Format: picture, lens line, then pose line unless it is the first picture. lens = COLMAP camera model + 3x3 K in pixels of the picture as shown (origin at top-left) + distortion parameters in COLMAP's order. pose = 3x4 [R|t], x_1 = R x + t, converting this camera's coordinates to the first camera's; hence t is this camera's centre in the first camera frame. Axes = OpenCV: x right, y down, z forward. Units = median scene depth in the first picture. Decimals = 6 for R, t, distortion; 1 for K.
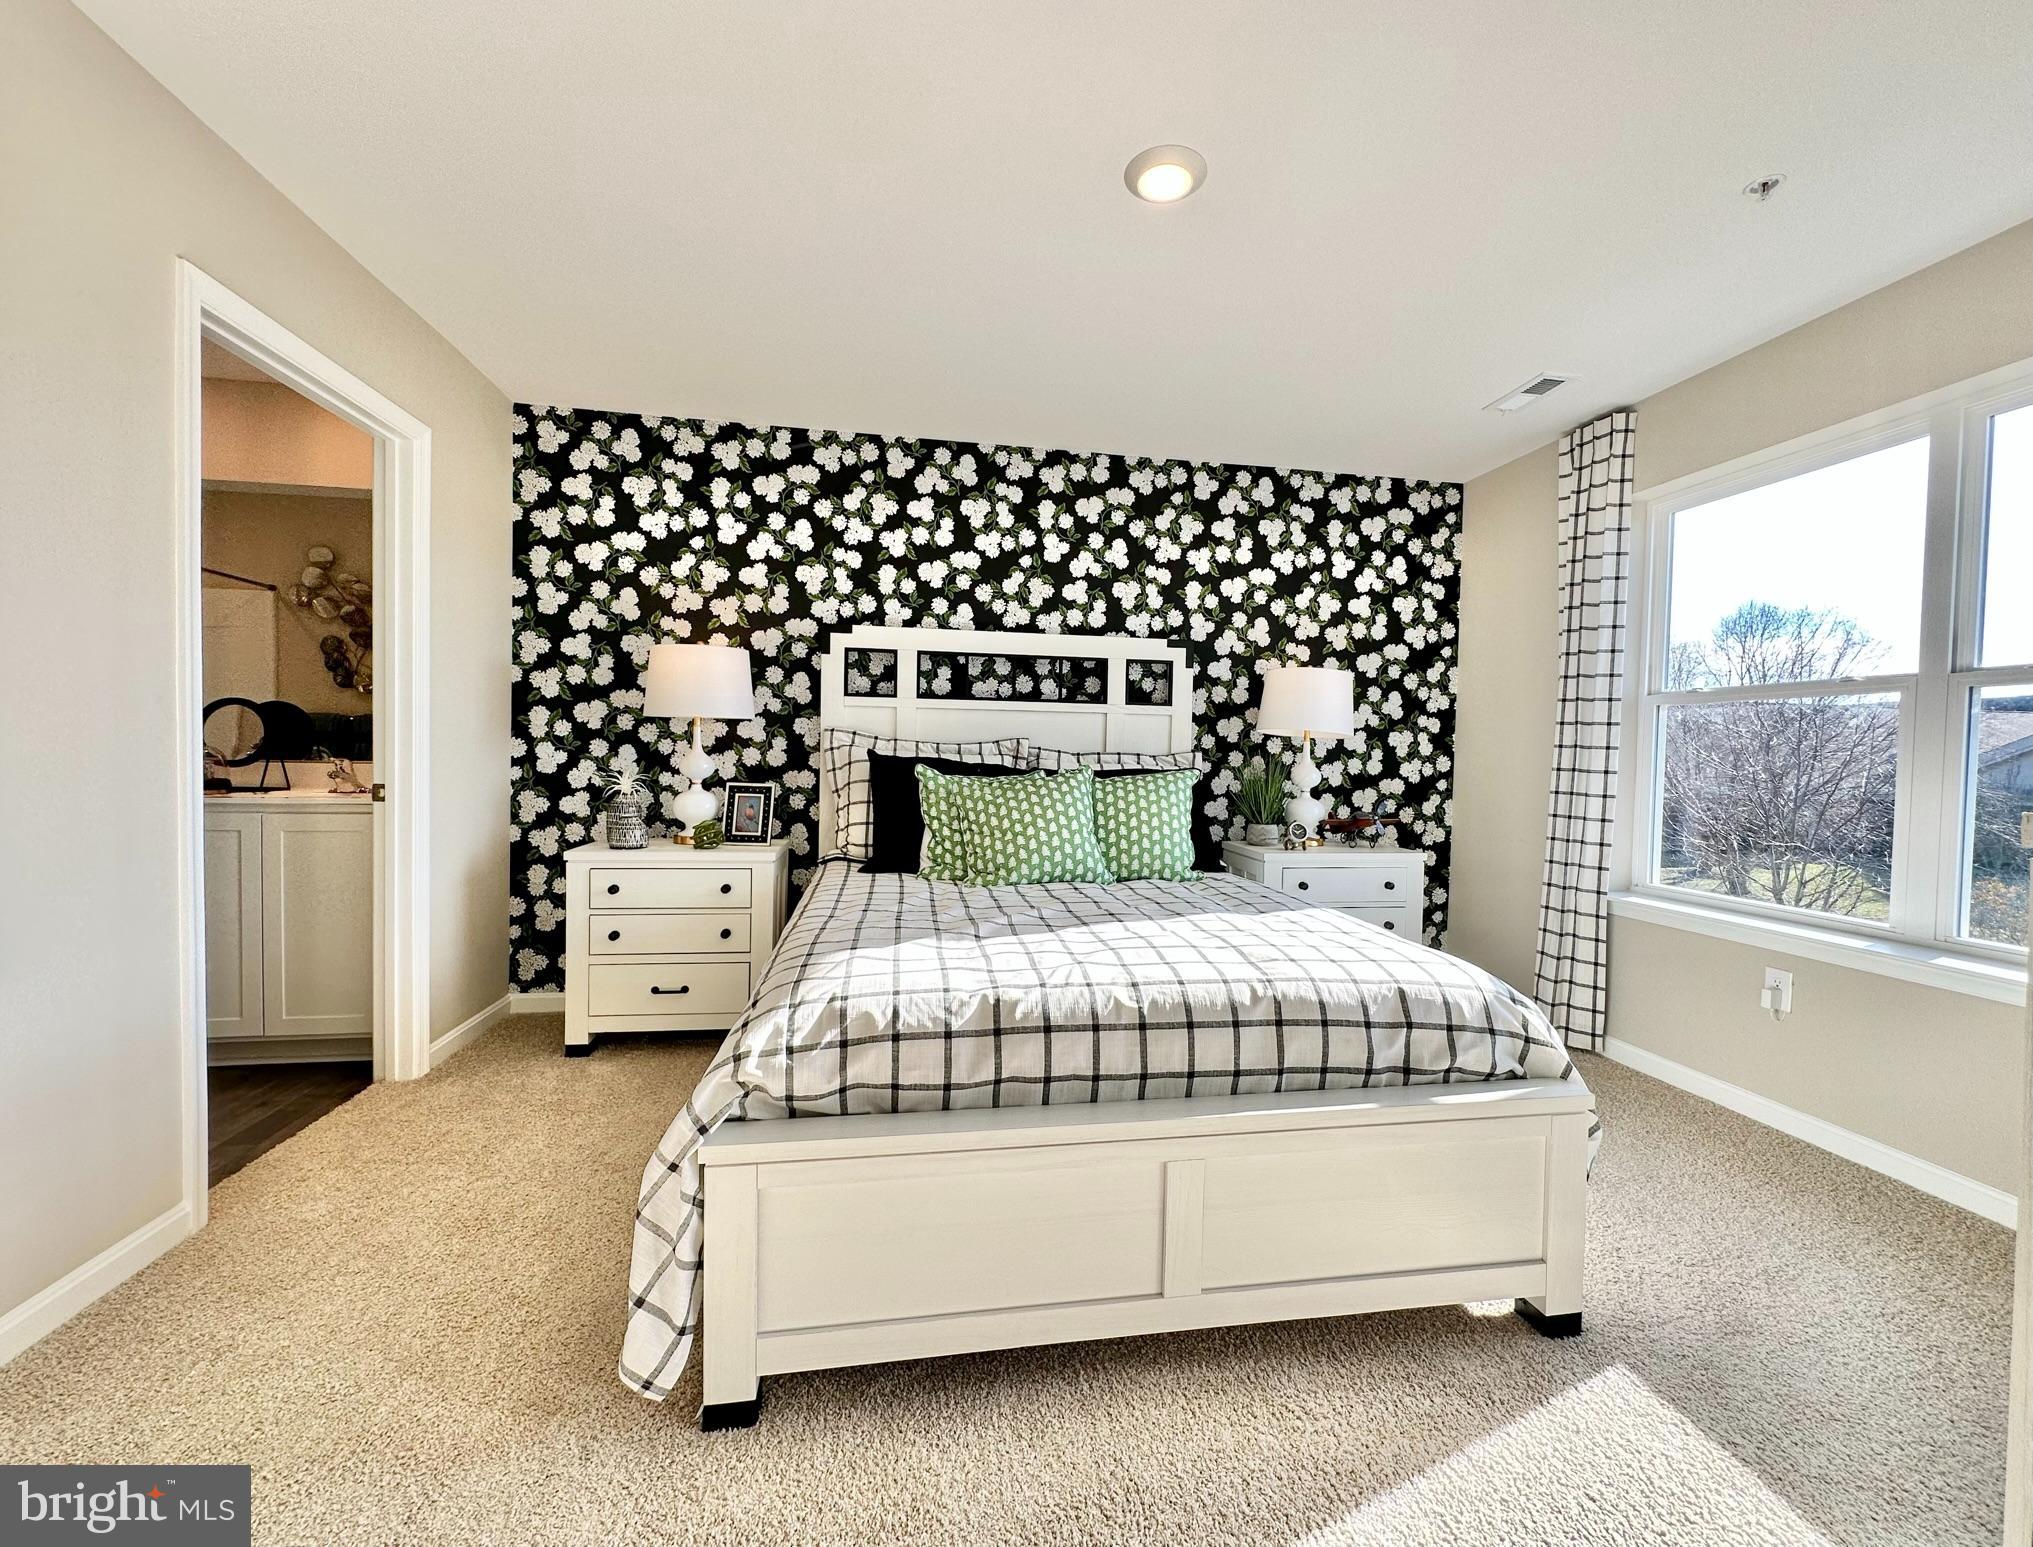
lens RADIAL K [[809.4, 0, 1016.5], [0, 809.4, 773.5], [0, 0, 1]] dist [-0.001499, -0.000073]
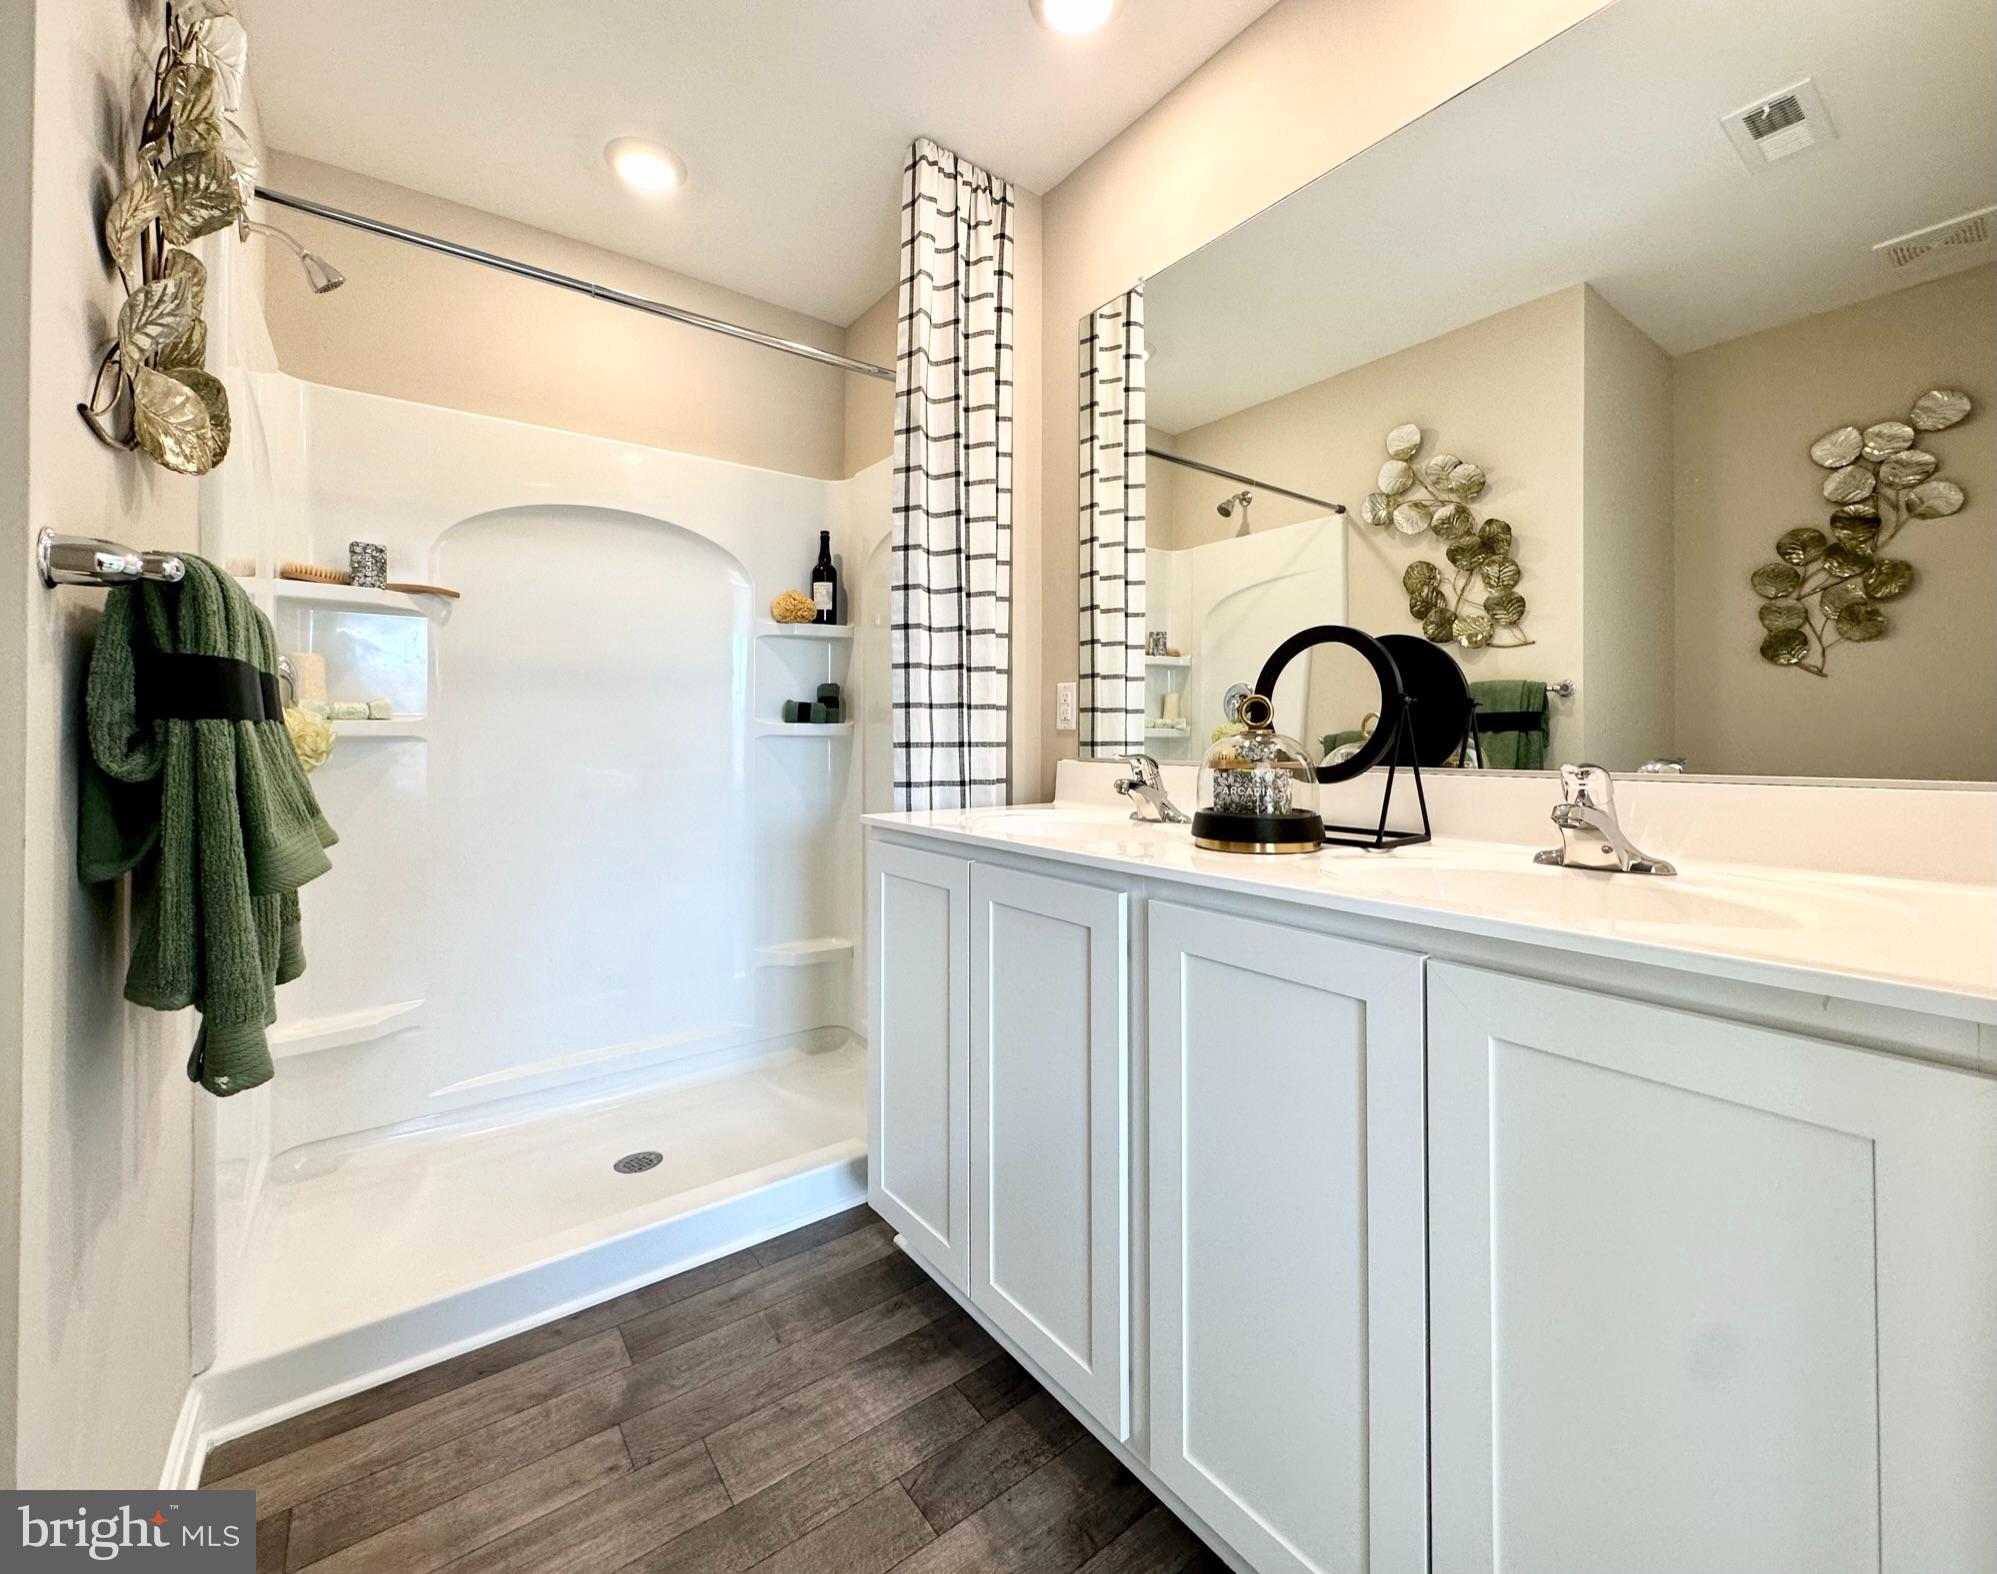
lens RADIAL K [[836.0, 0, 998.0], [0, 836.0, 728.9], [0, 0, 1]] dist [0.000130, -0.000056]
pose [[0.462008, -0.030604, -0.886347, -0.377484], [-0.010168, 0.999156, -0.039799, -0.010929], [0.886817, 0.027400, 0.461307, 0.366727]]
